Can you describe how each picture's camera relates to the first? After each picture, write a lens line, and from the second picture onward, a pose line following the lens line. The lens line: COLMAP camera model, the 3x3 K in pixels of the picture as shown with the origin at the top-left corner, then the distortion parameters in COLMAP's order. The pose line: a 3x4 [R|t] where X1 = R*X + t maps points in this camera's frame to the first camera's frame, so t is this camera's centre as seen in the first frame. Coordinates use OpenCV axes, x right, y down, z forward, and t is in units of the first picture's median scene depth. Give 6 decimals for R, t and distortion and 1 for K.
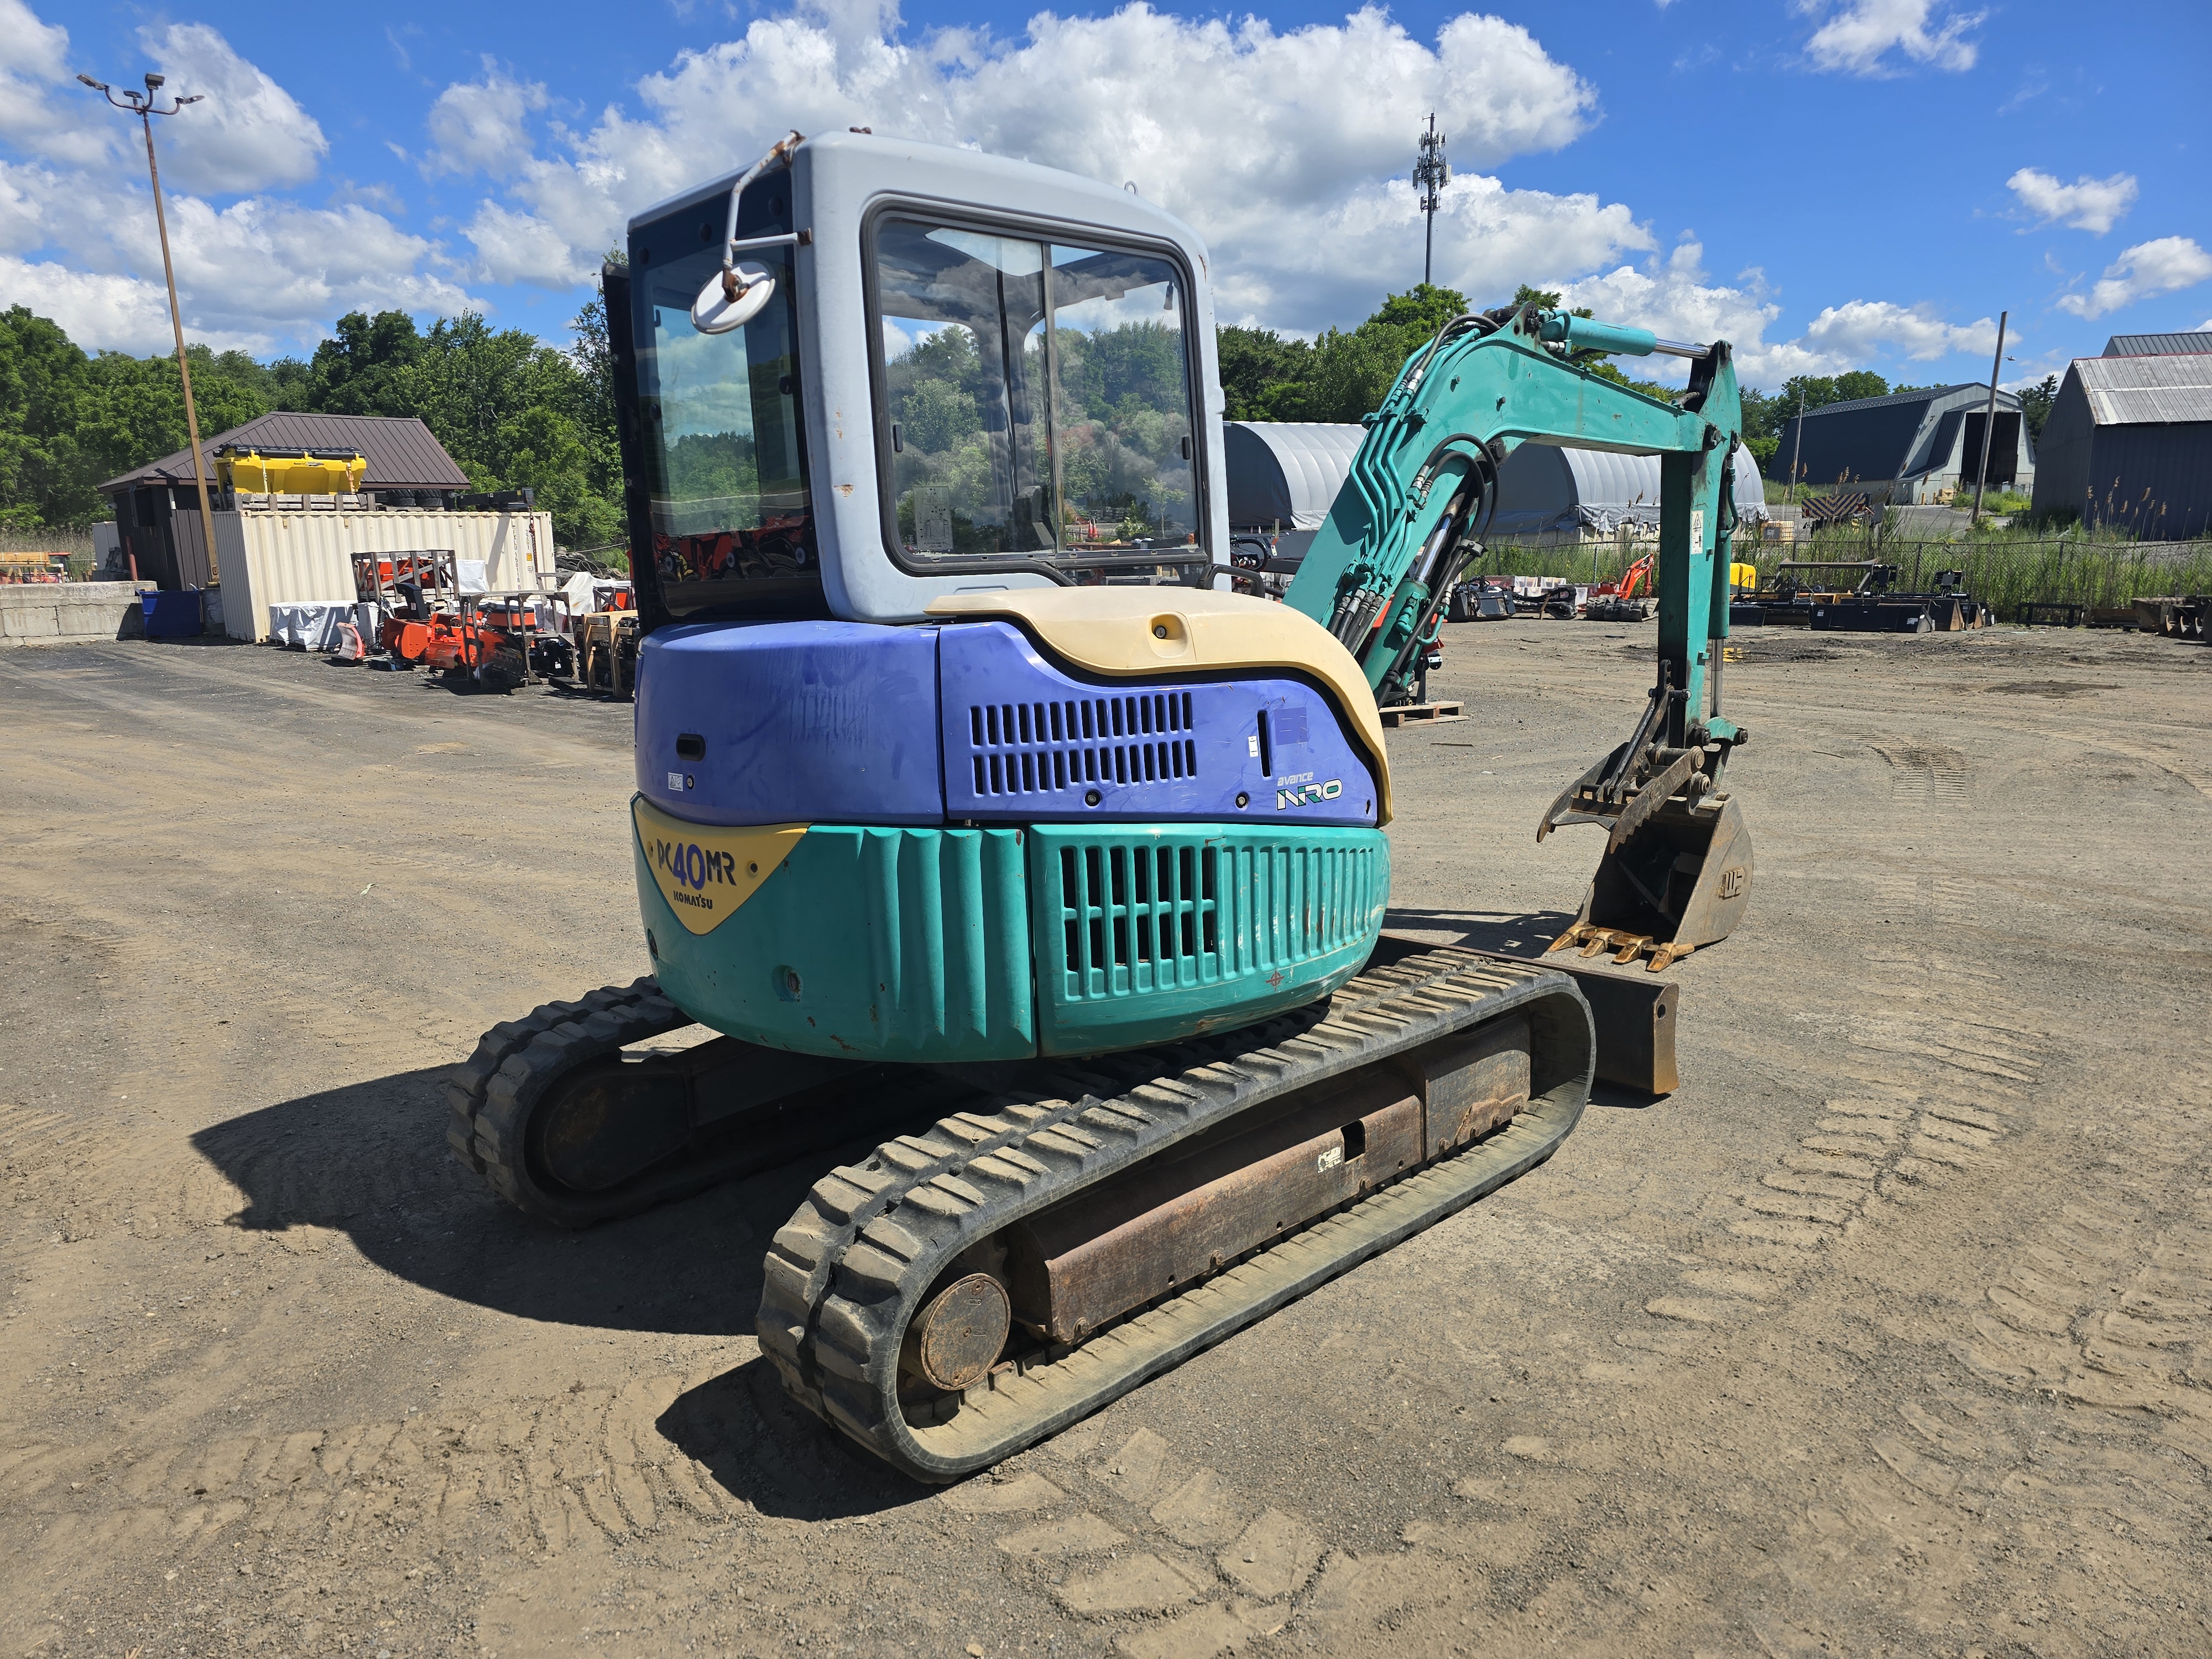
lens RADIAL K [[1485.4, 0, 1106.0], [0, 1485.4, 829.5], [0, 0, 1]] dist [0.107573, -0.100336]
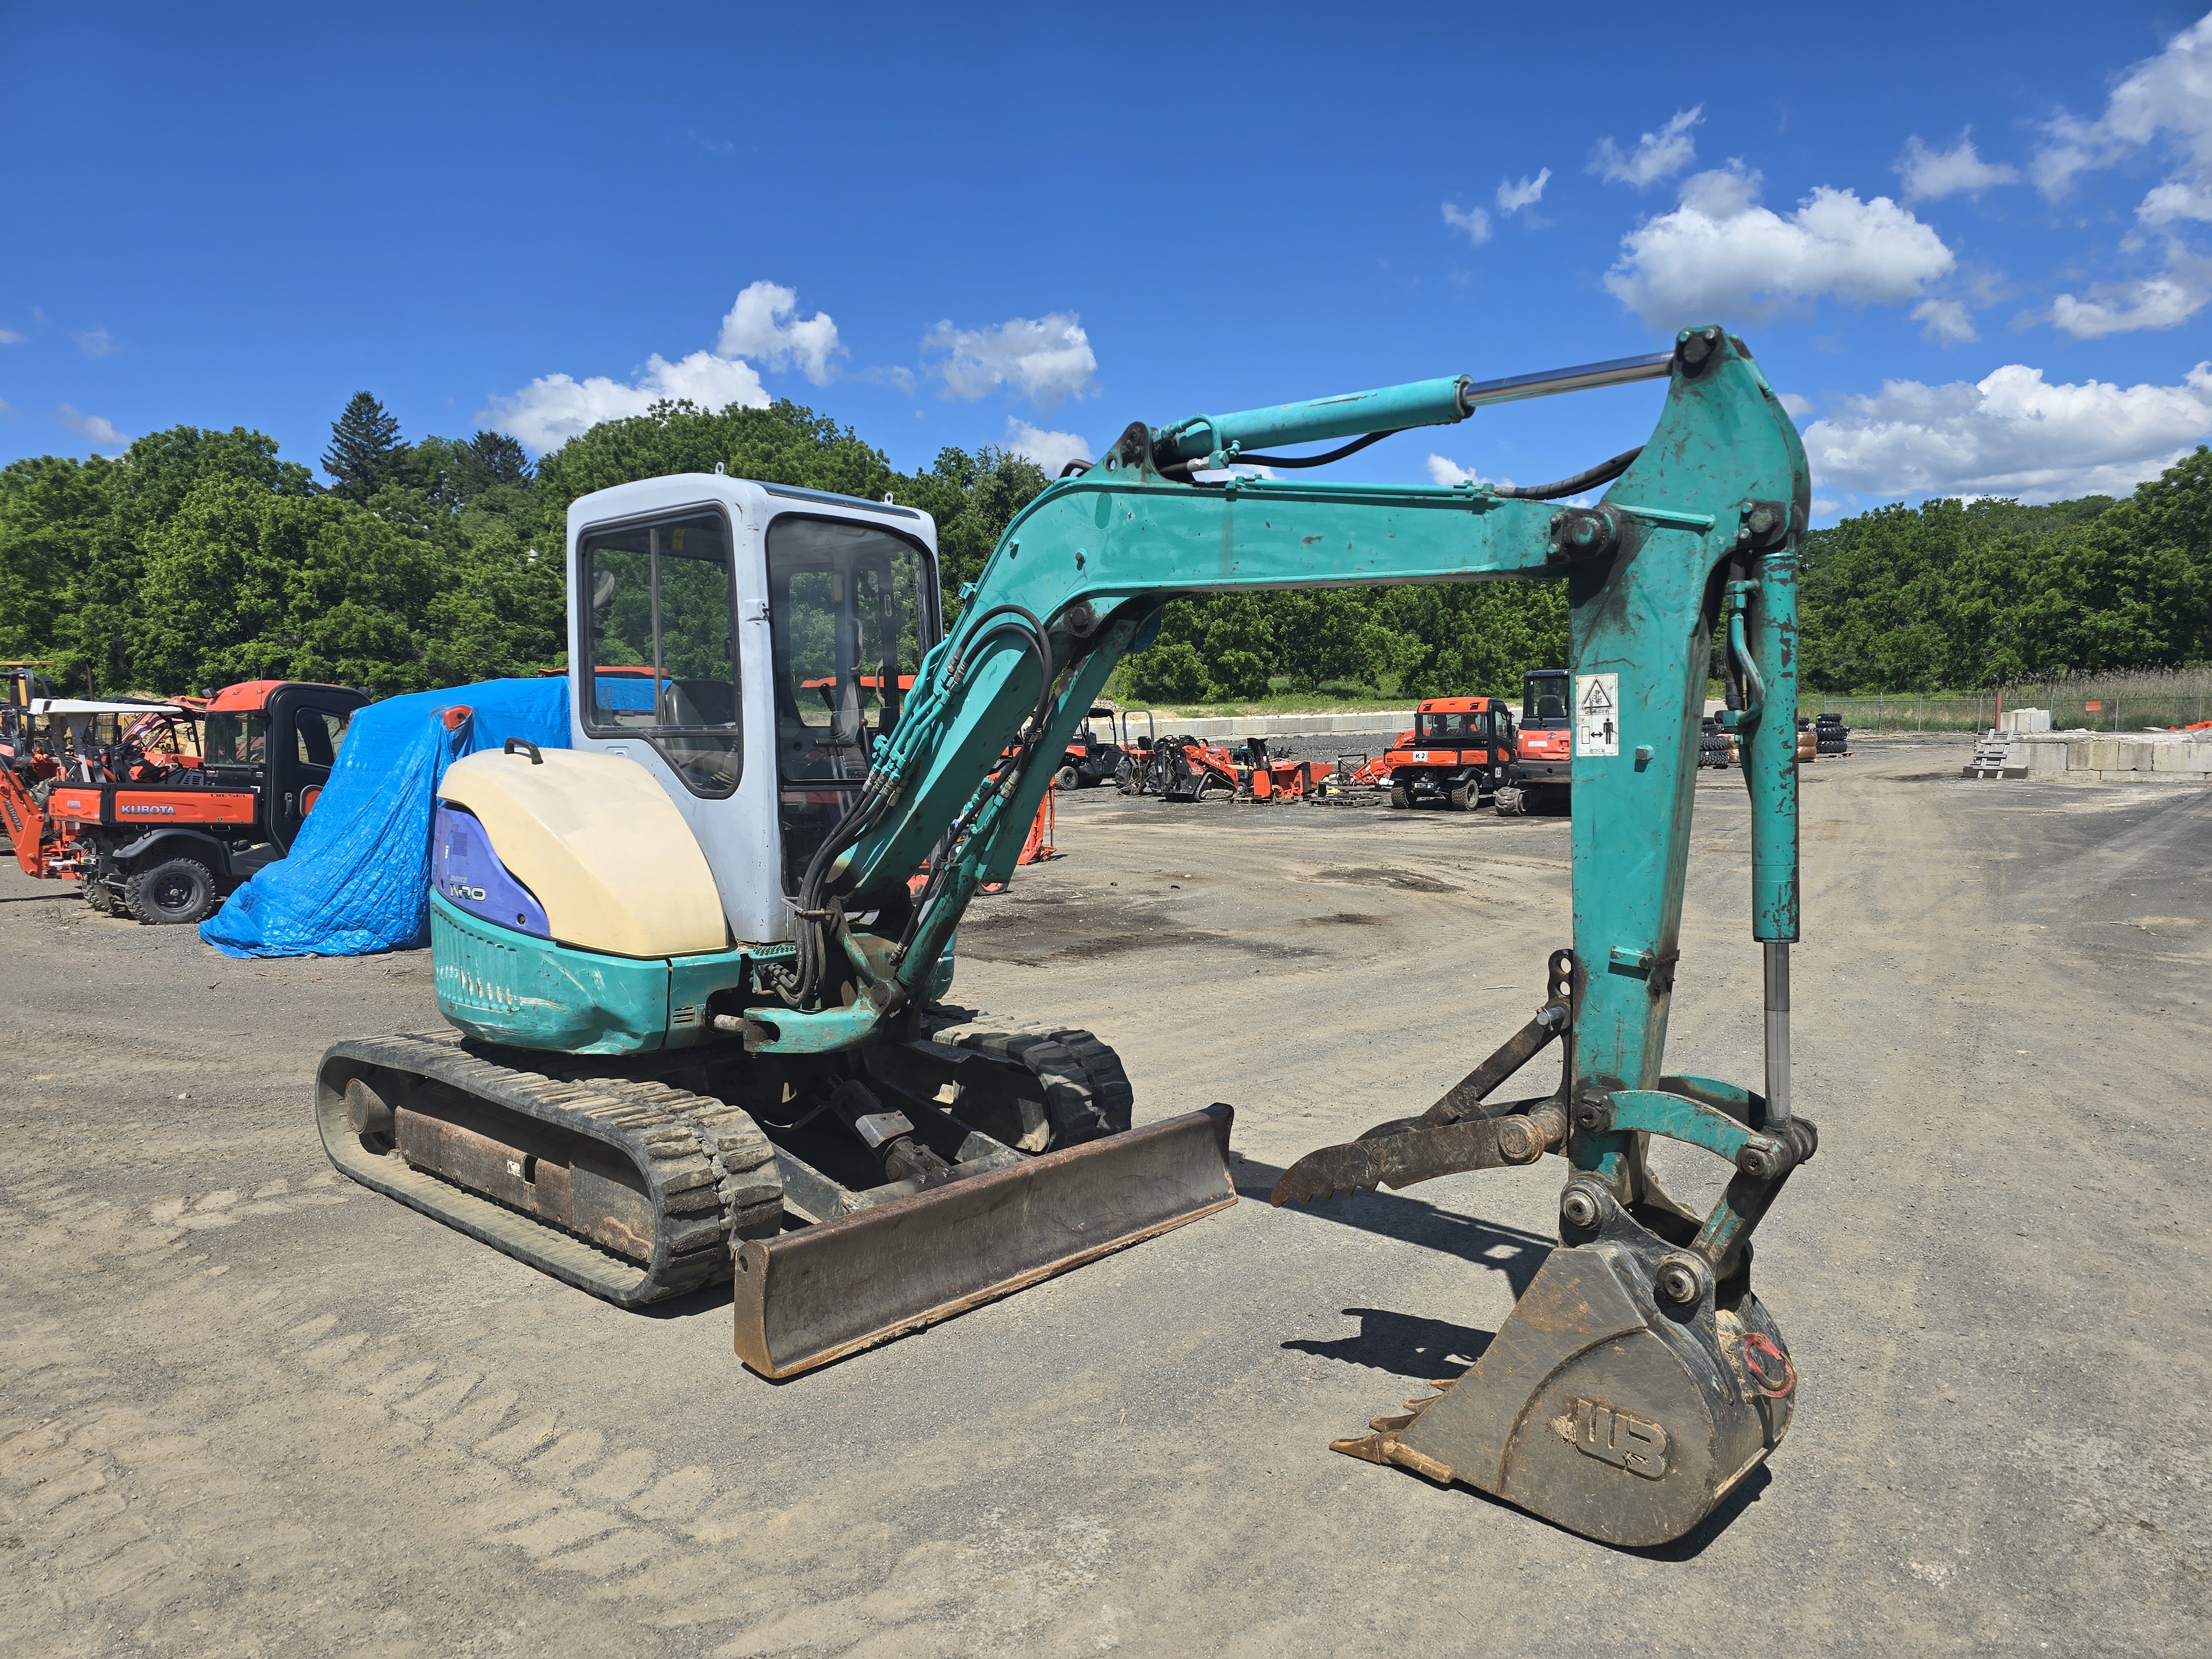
lens RADIAL K [[1460.0, 0, 1104.7], [0, 1460.0, 855.5], [0, 0, 1]] dist [0.056627, -0.050318]
pose [[0.079104, 0.115209, -0.990187, 1.052230], [-0.174928, 0.979491, 0.099990, -0.204601], [0.981398, 0.165302, 0.097635, 0.947889]]
